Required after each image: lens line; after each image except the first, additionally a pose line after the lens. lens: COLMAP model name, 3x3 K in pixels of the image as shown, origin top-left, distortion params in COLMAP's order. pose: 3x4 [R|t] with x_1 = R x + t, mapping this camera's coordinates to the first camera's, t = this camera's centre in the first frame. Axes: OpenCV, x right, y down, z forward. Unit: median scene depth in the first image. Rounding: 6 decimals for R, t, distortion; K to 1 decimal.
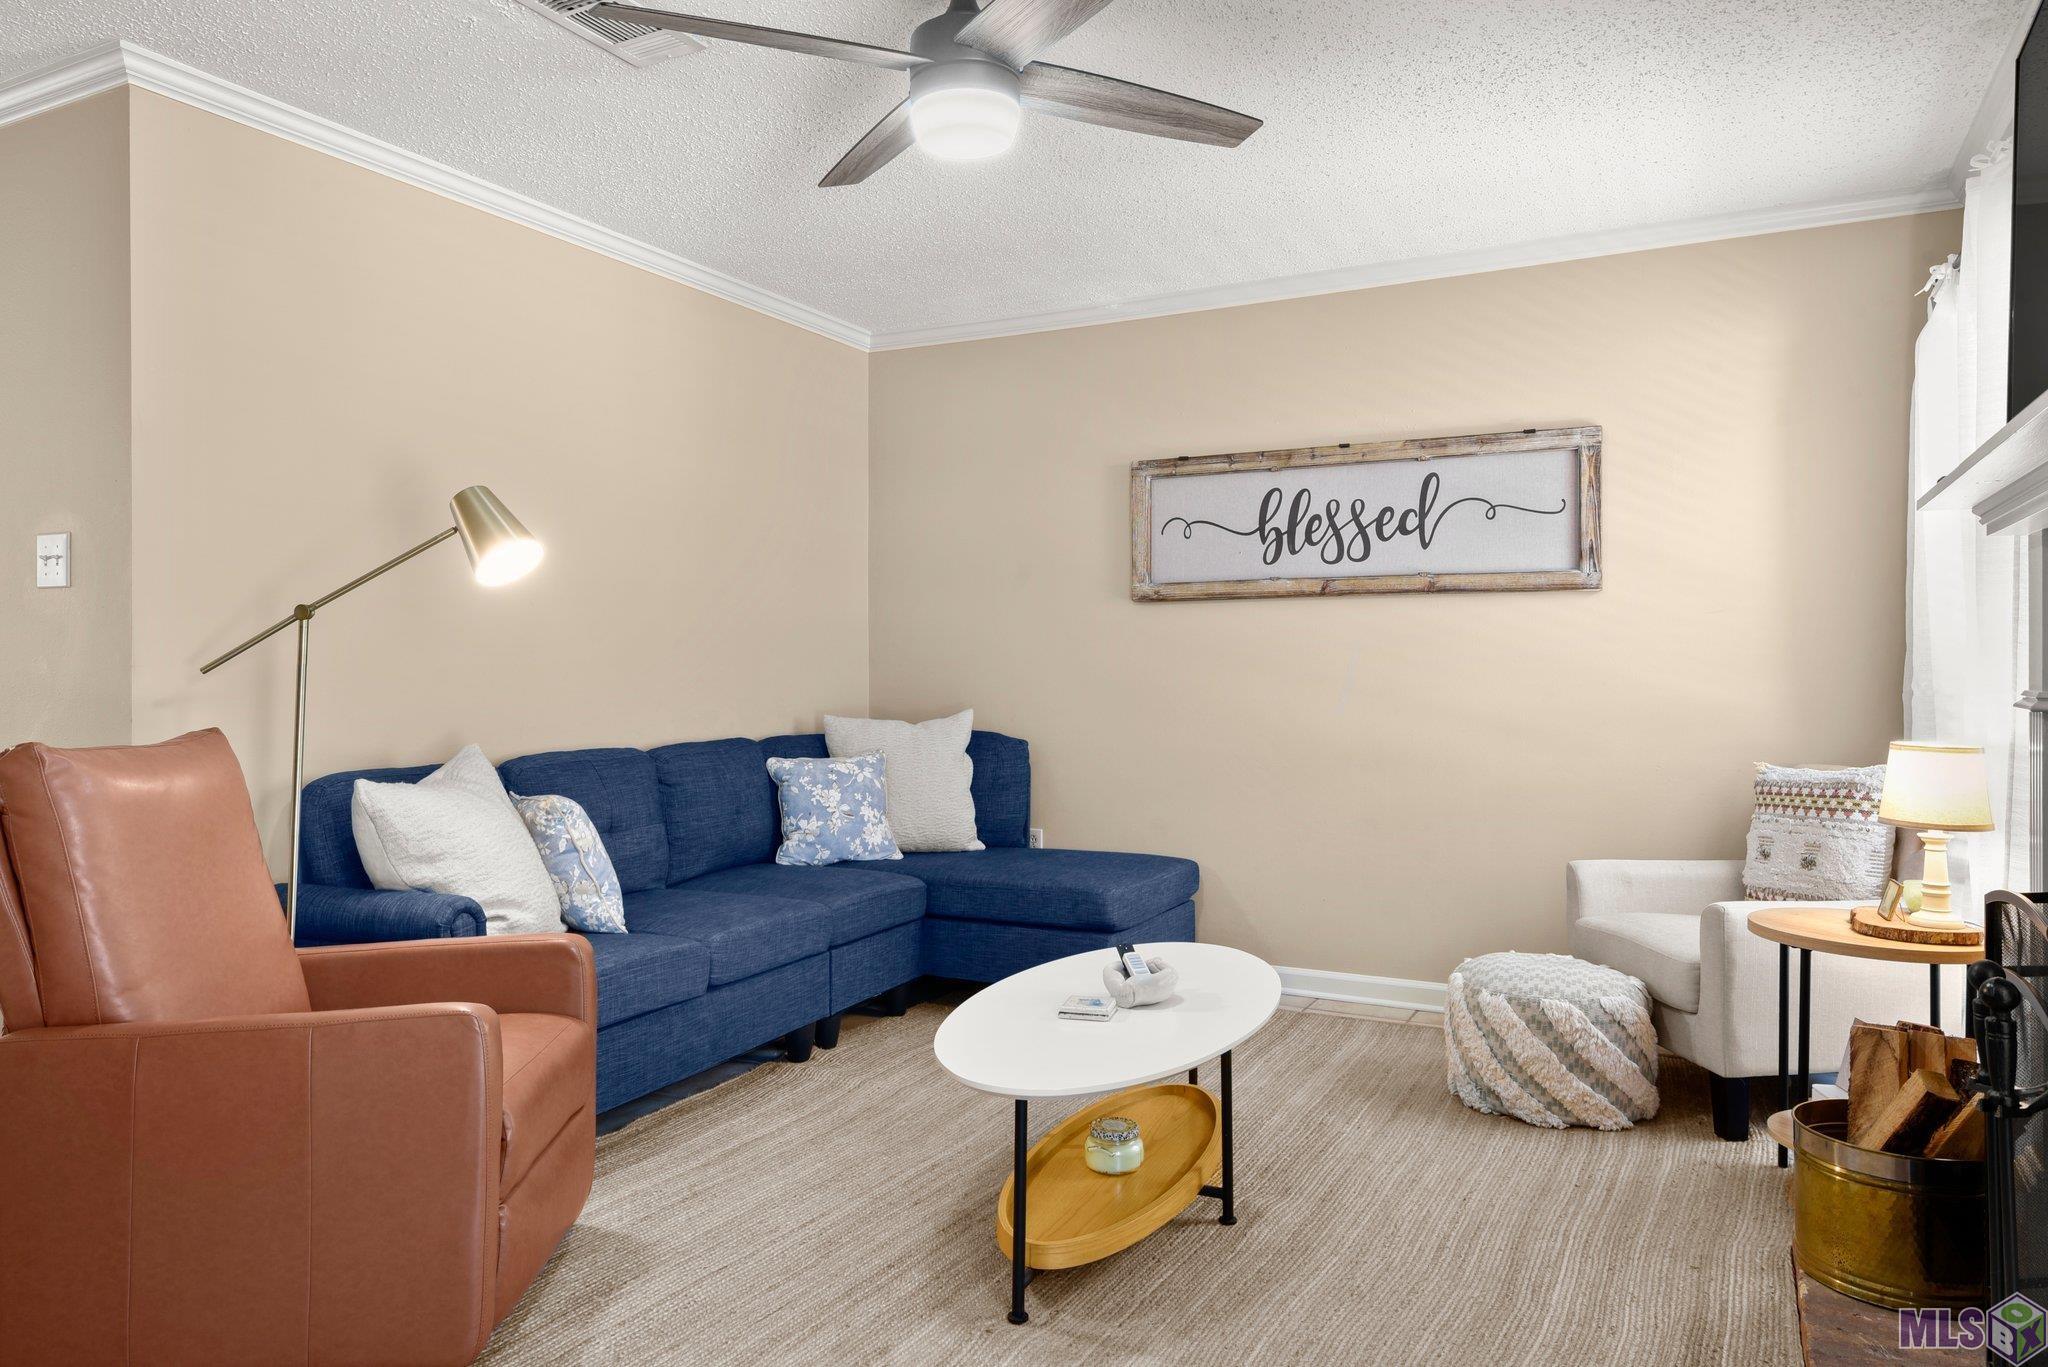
lens RADIAL K [[1334.9, 0, 1024.7], [0, 1334.9, 643.4], [0, 0, 1]] dist [0.055732, 0.000241]
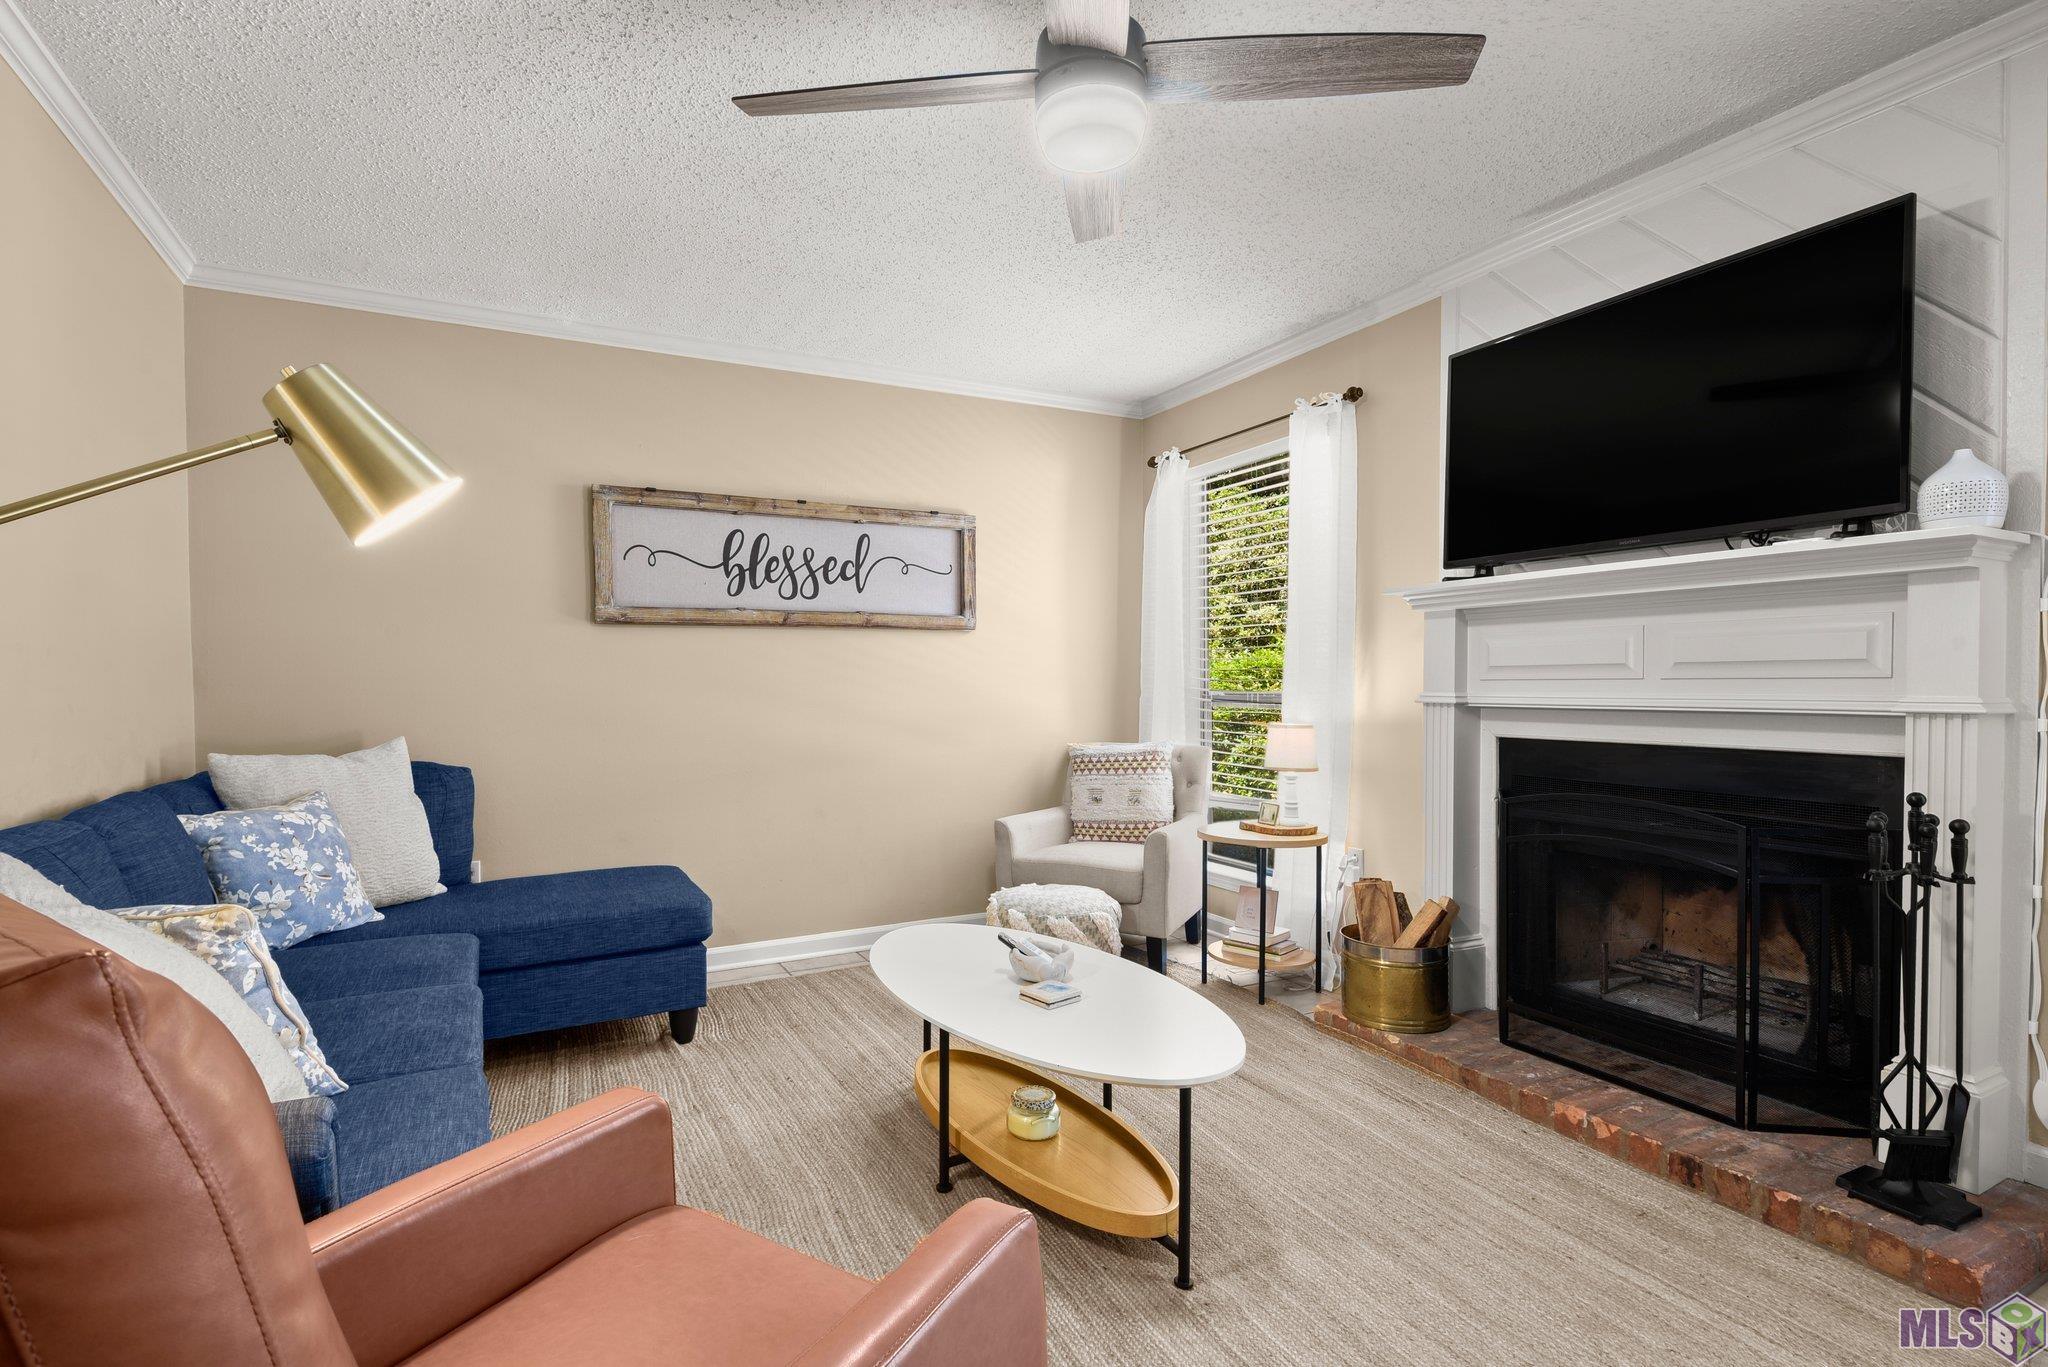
lens RADIAL K [[970.3, 0, 983.3], [0, 970.3, 700.8], [0, 0, 1]] dist [0.033659, -0.028512]
pose [[0.588912, -0.017876, 0.808000, -0.369901], [-0.006909, 0.999607, 0.027151, 0.006117], [-0.808168, -0.021572, 0.588557, 0.346901]]
